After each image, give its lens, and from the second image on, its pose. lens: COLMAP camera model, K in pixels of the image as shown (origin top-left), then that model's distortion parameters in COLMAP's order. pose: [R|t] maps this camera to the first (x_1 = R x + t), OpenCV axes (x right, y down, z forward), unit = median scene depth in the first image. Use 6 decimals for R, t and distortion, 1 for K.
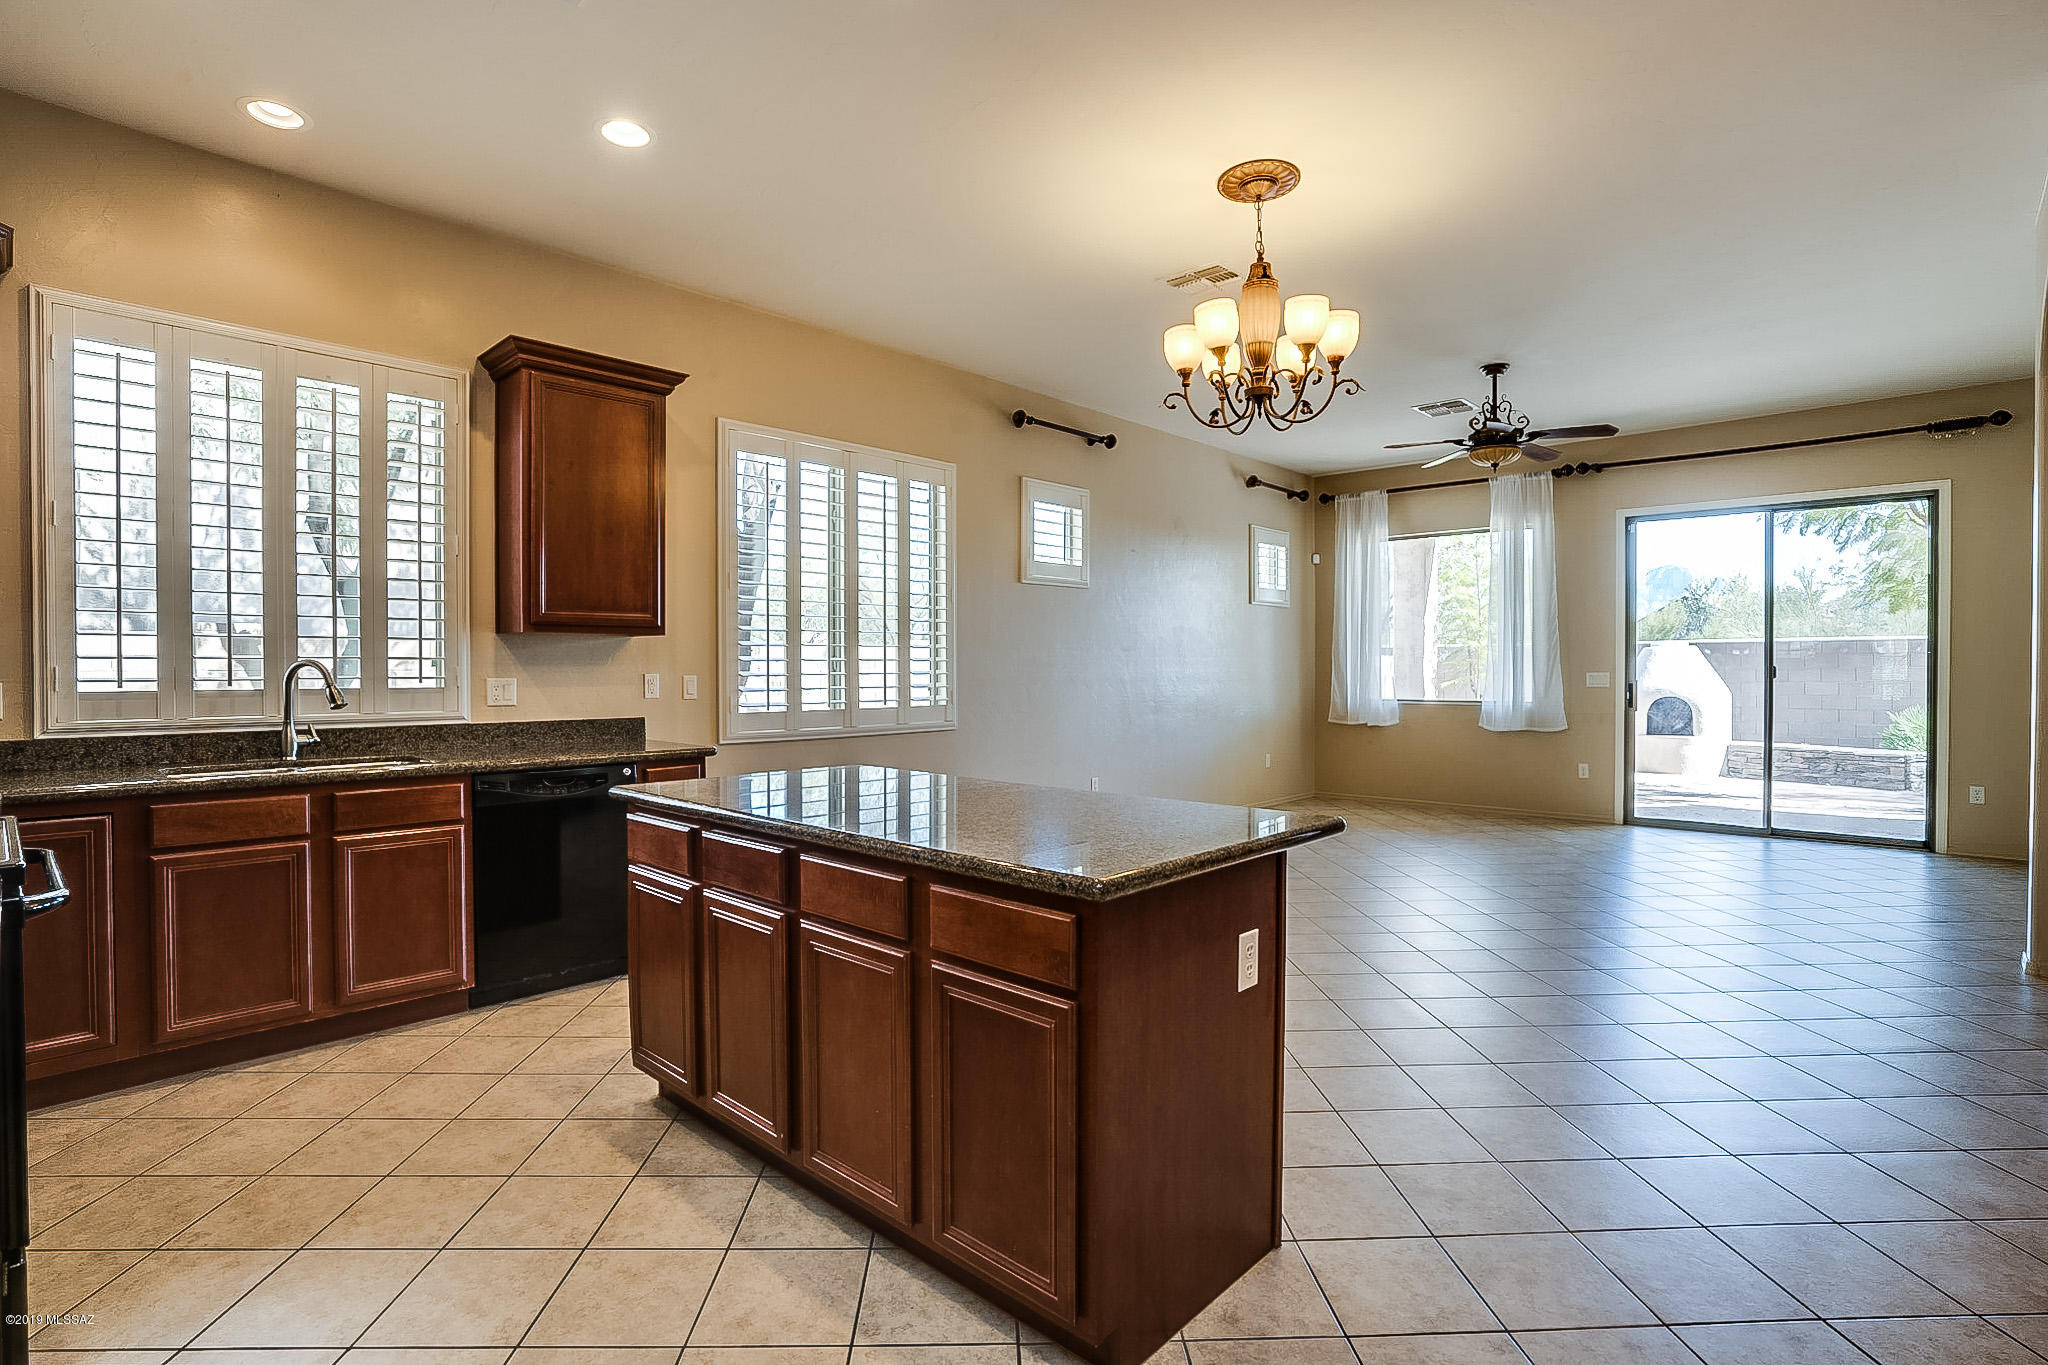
lens RADIAL K [[963.9, 0, 1036.3], [0, 963.9, 673.4], [0, 0, 1]] dist [-0.021772, 0.001508]
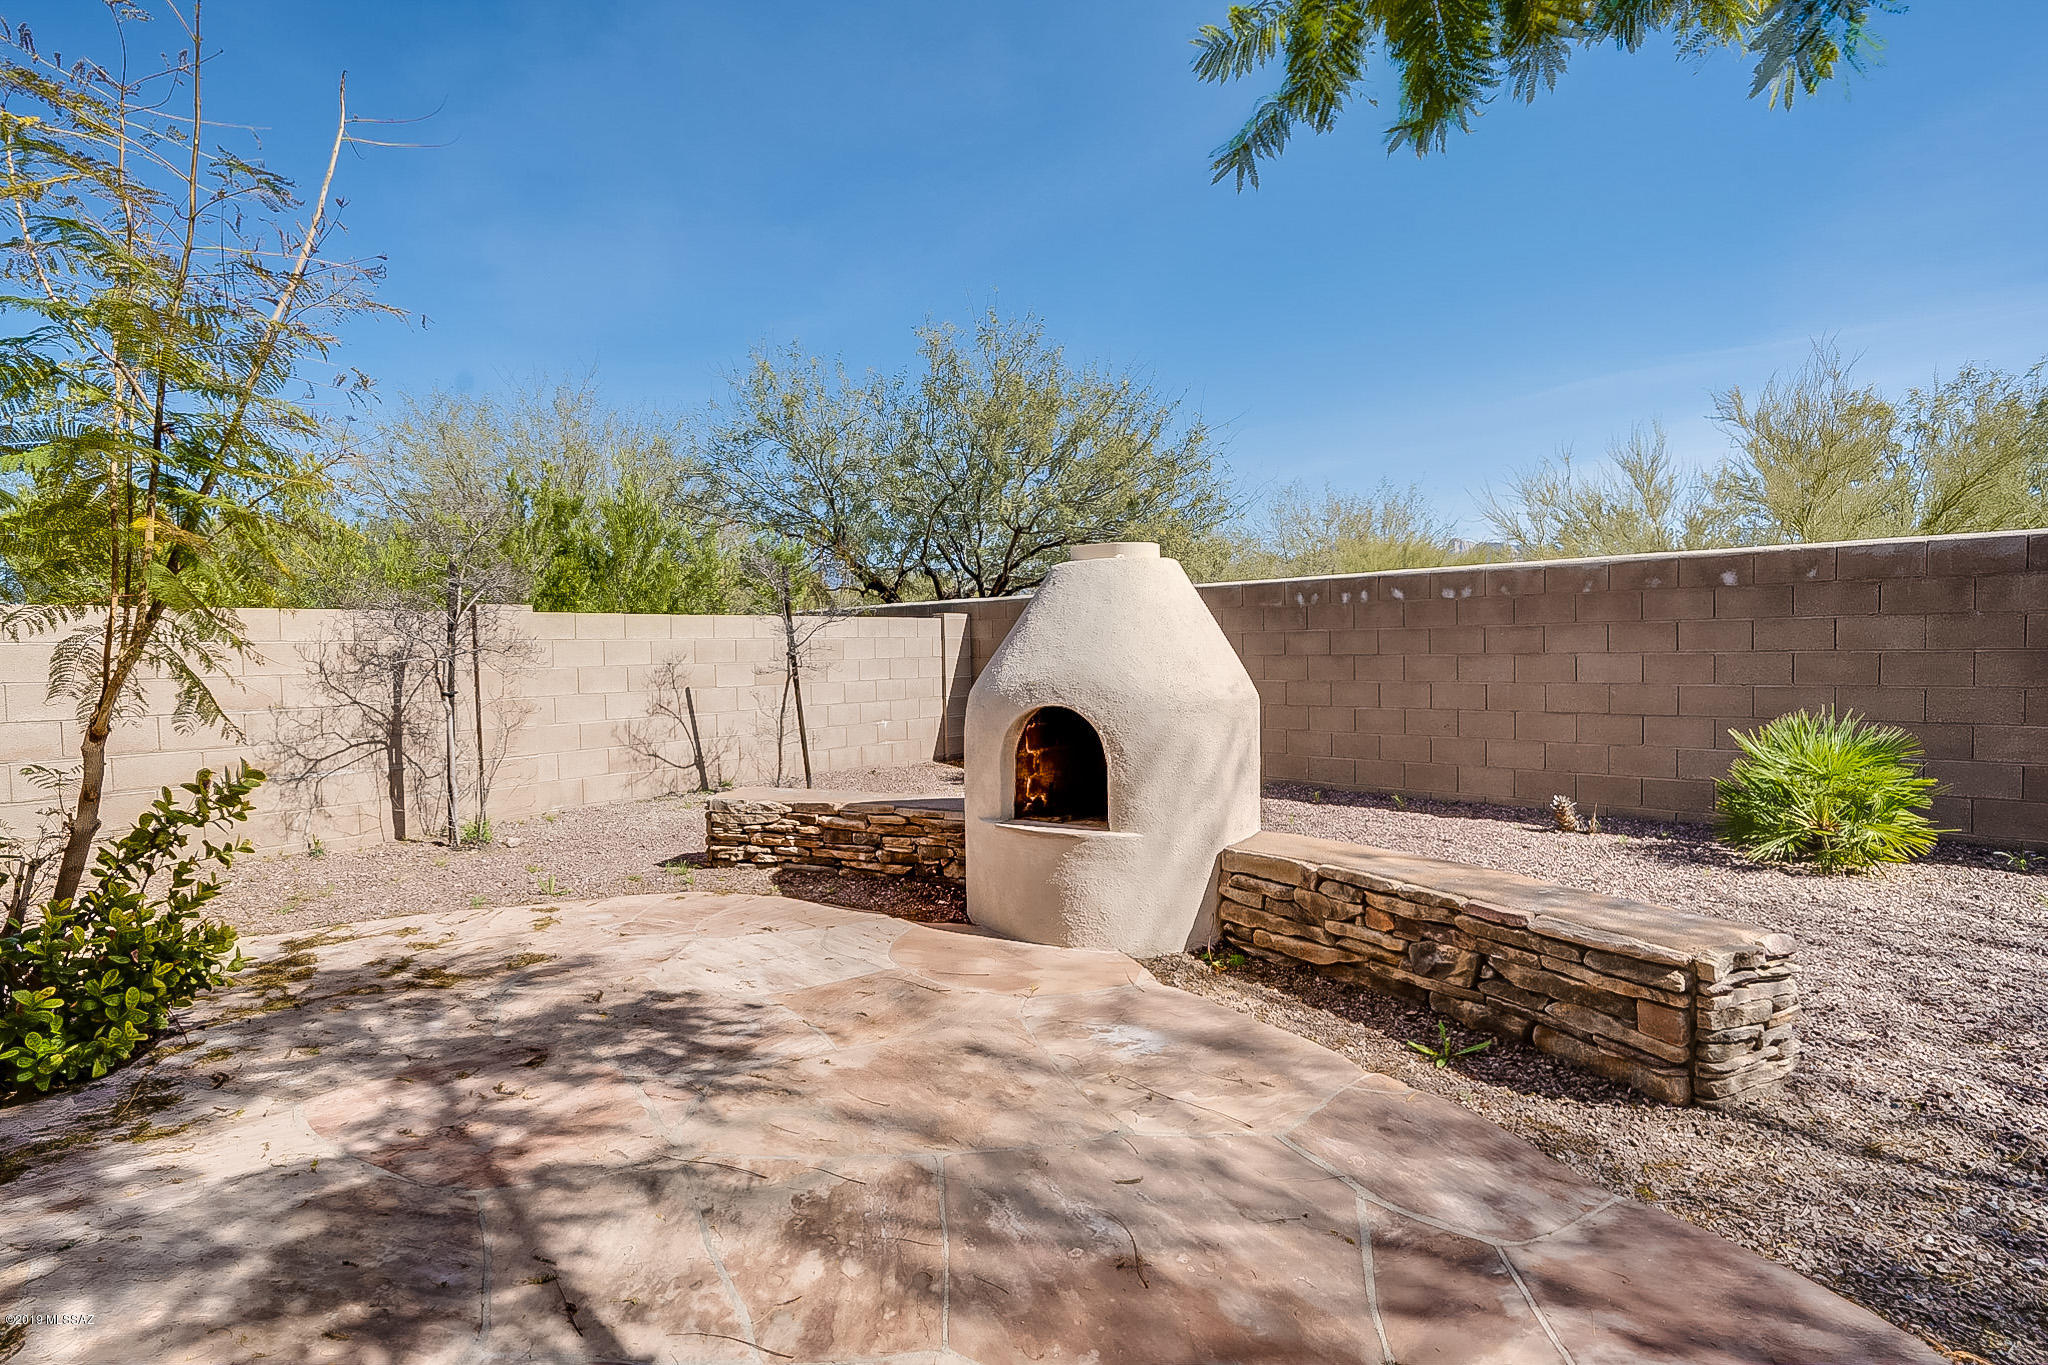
lens RADIAL K [[947.7, 0, 1027.2], [0, 947.7, 680.6], [0, 0, 1]] dist [-0.057254, 0.018982]
pose [[0.999734, -0.018677, 0.013529, 1.093513], [0.018288, 0.999430, 0.028377, 0.007667], [-0.014051, -0.028122, 0.999506, 1.128331]]
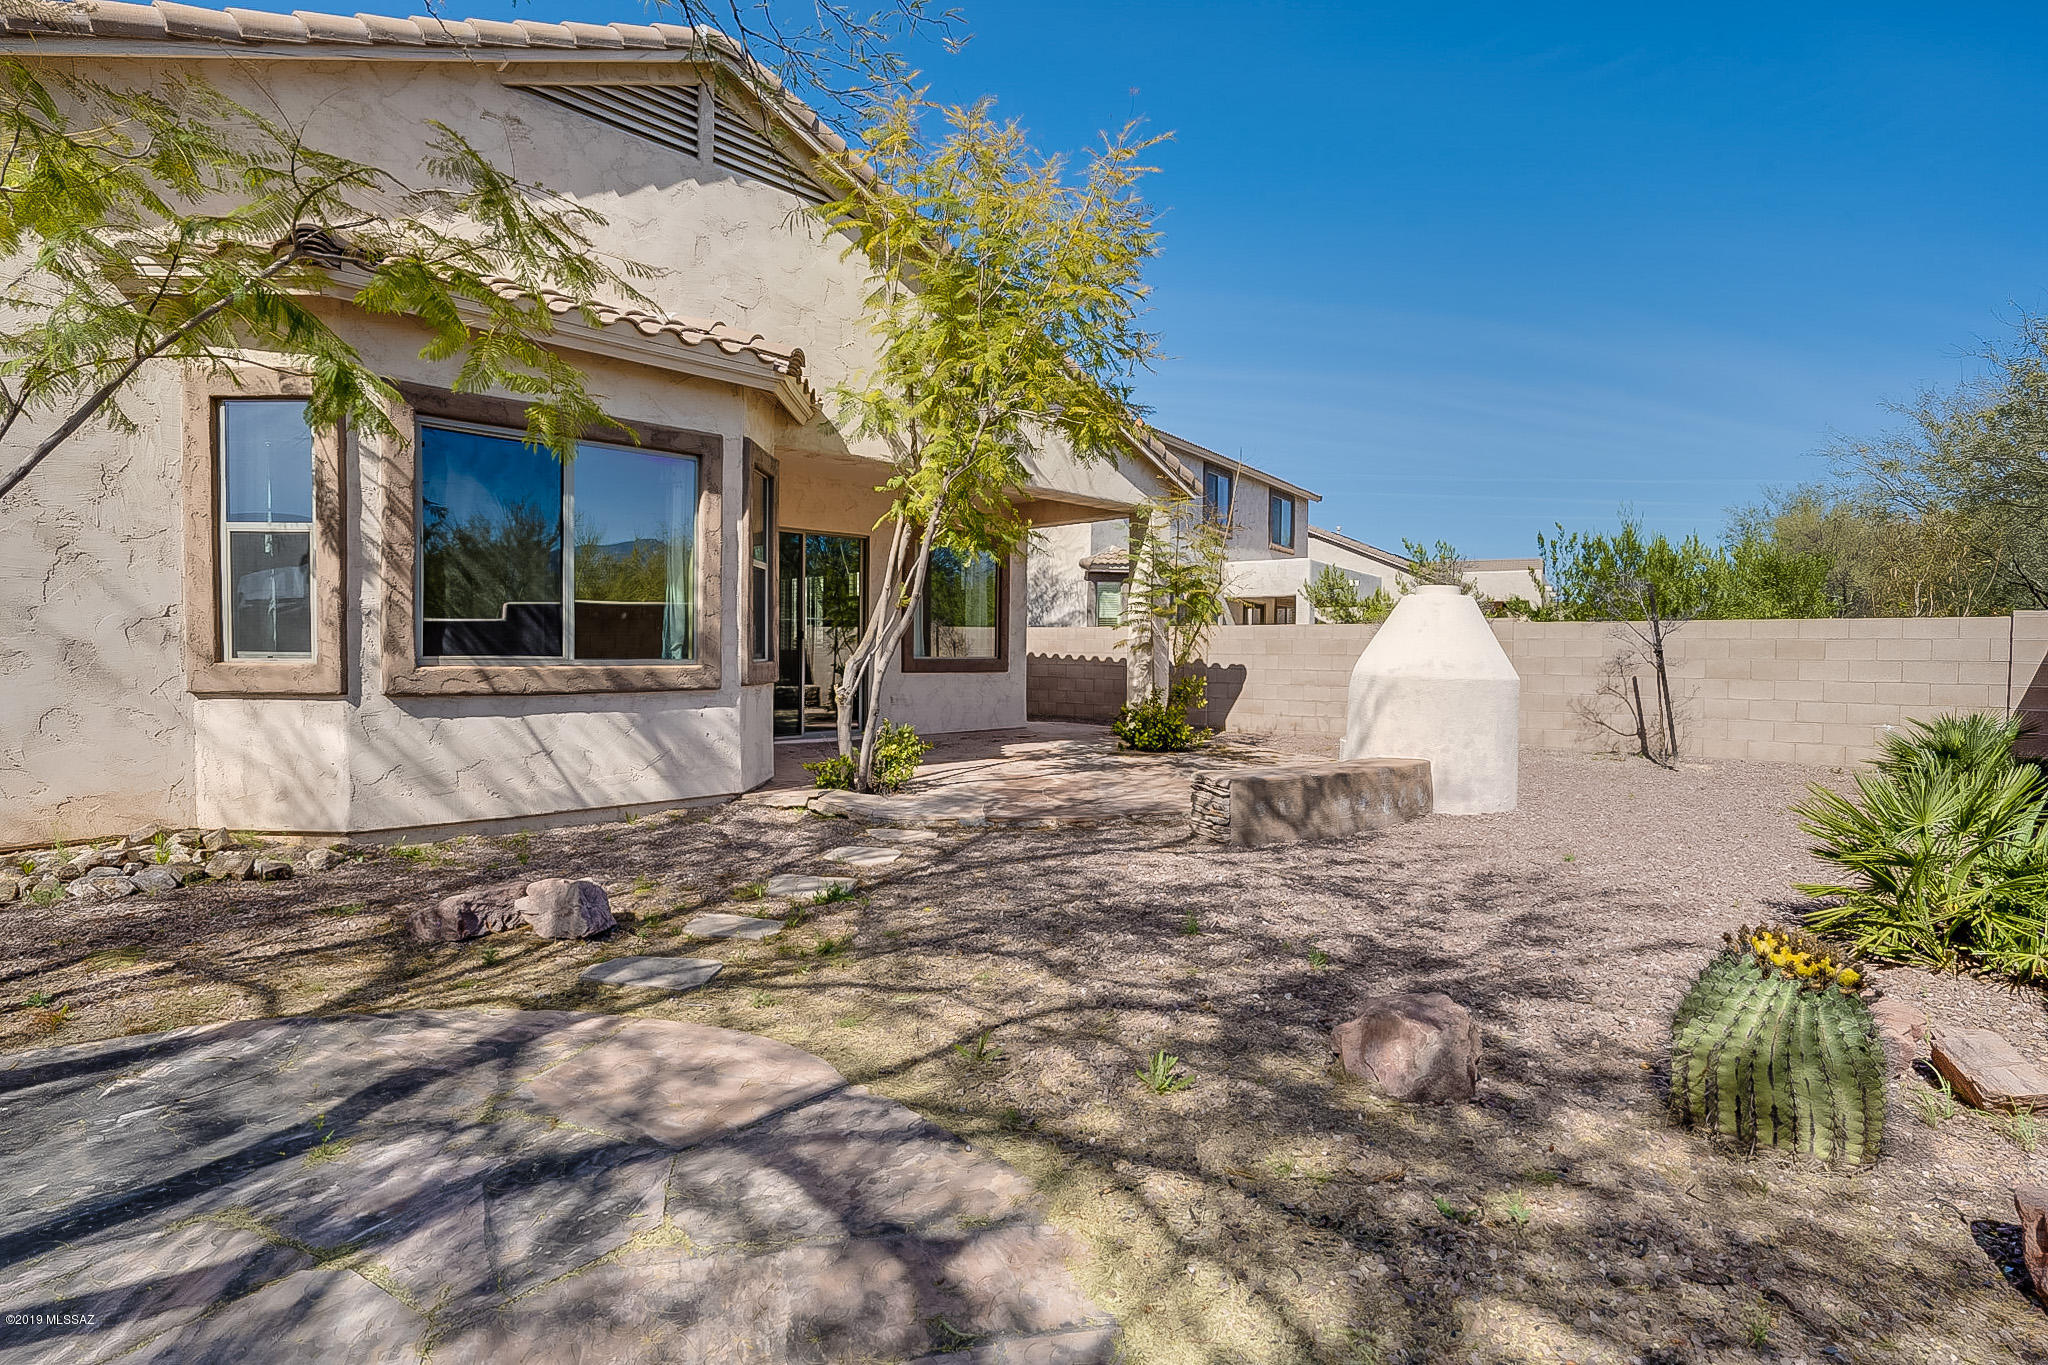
lens RADIAL K [[955.5, 0, 1026.4], [0, 955.5, 684.9], [0, 0, 1]] dist [-0.057923, 0.020847]
pose [[-0.026202, 0.035797, -0.999016, 2.281487], [-0.015578, 0.999223, 0.036213, 0.015565], [0.999535, 0.016512, -0.025624, 1.337441]]
